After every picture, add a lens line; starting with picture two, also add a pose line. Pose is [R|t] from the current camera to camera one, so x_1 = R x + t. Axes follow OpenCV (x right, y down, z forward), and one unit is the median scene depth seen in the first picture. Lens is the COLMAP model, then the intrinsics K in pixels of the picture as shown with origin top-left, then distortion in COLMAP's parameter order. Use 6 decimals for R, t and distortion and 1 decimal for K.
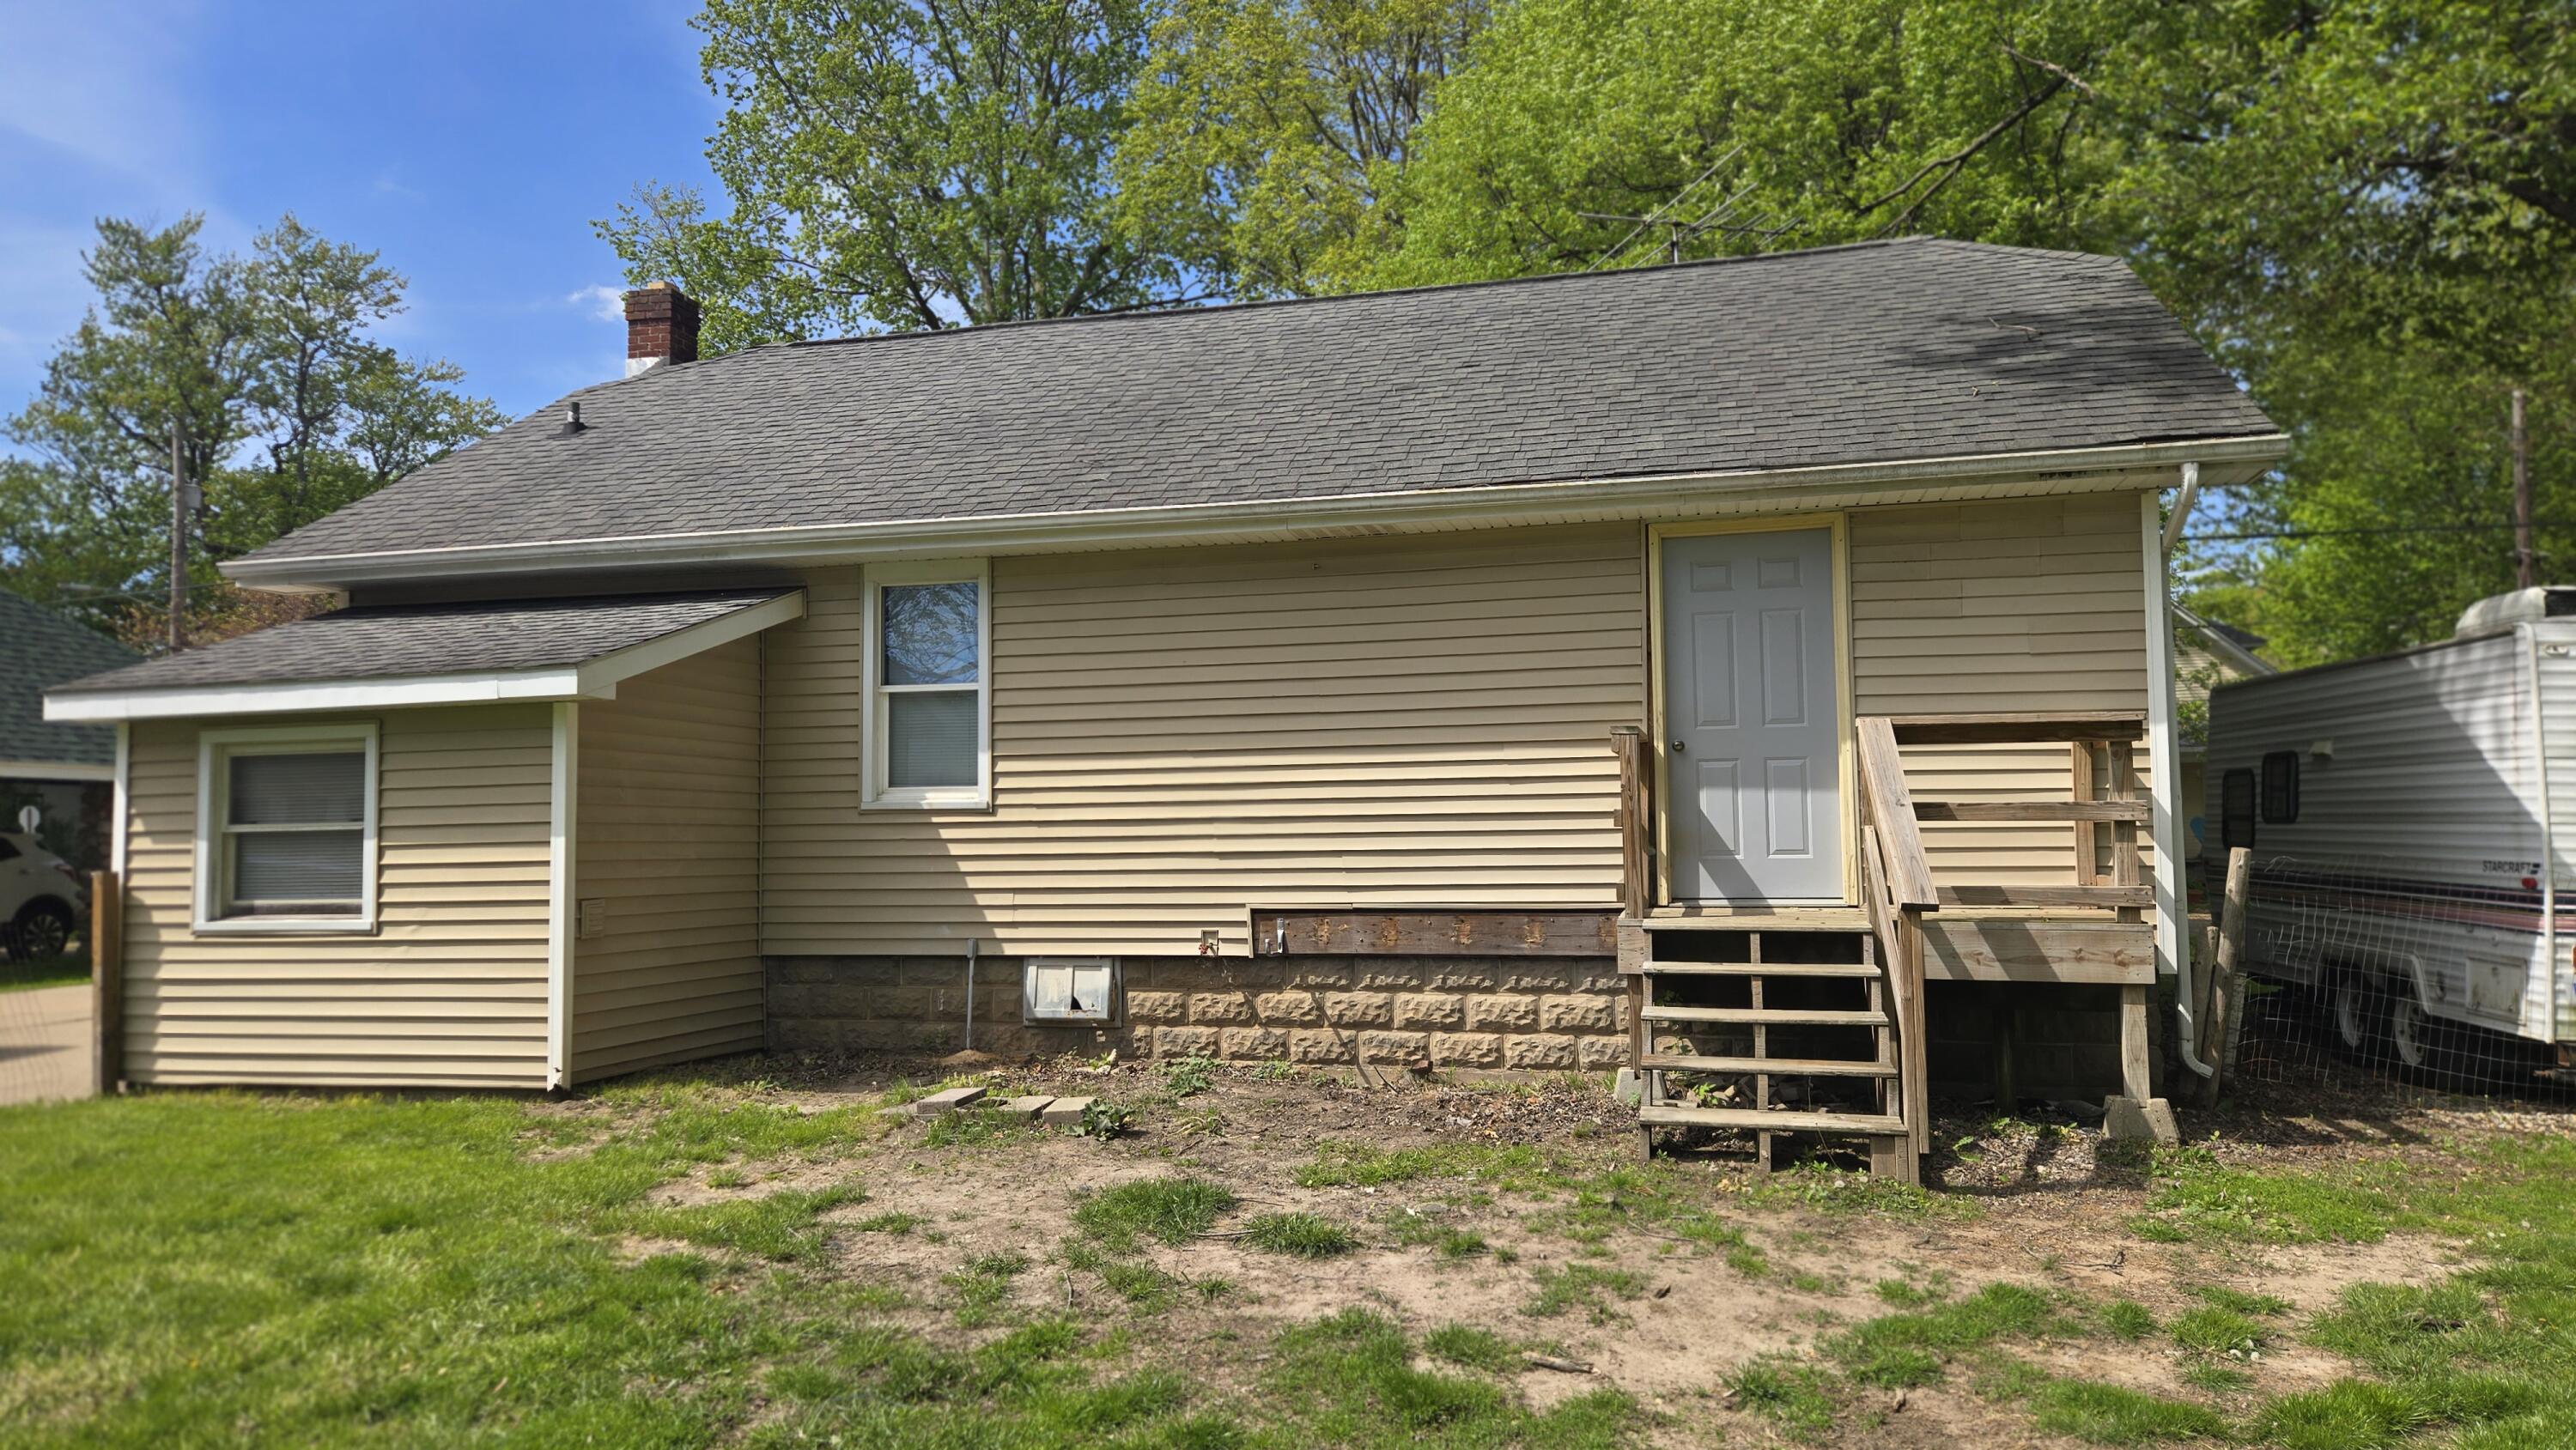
lens RADIAL K [[1772.5, 0, 1274.6], [0, 1772.5, 736.9], [0, 0, 1]] dist [0.079978, -0.035786]
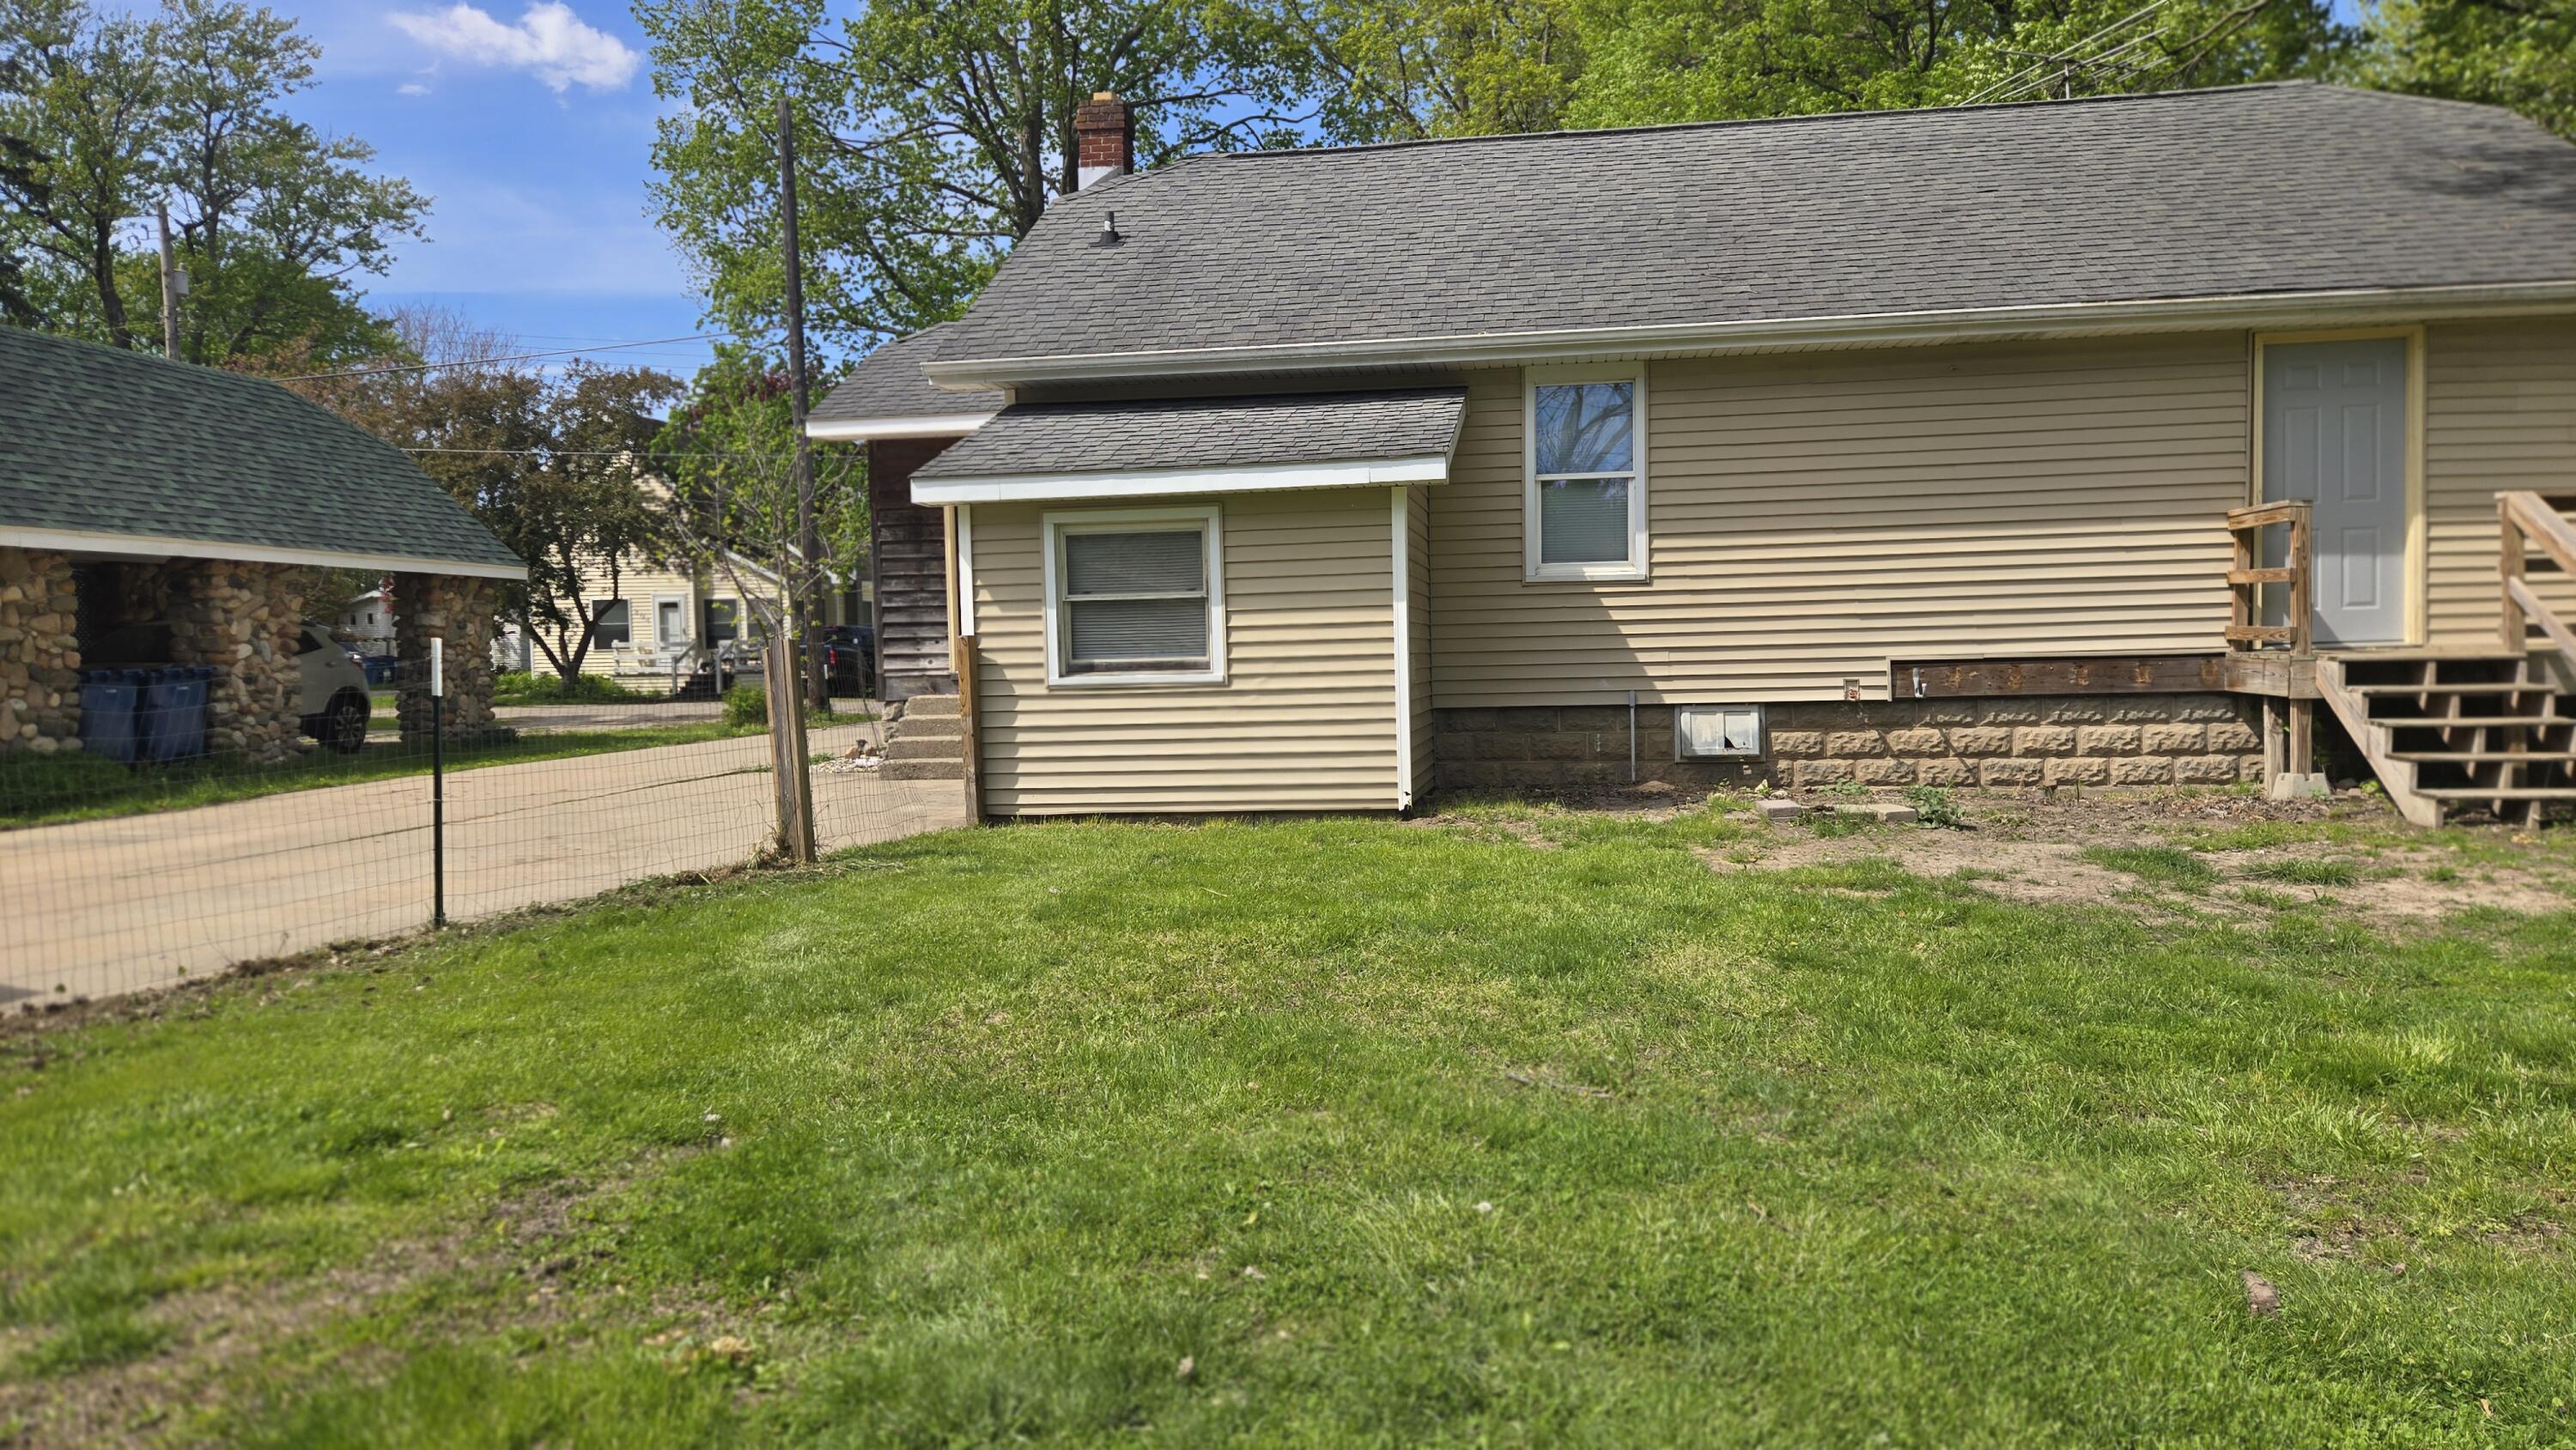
lens RADIAL K [[1772.5, 0, 1284.6], [0, 1772.5, 720.7], [0, 0, 1]] dist [0.079978, -0.035786]
pose [[0.992491, -0.015759, 0.121296, -0.573593], [0.003749, 0.995119, 0.098612, 0.017095], [-0.122258, -0.097417, 0.987706, -0.147888]]
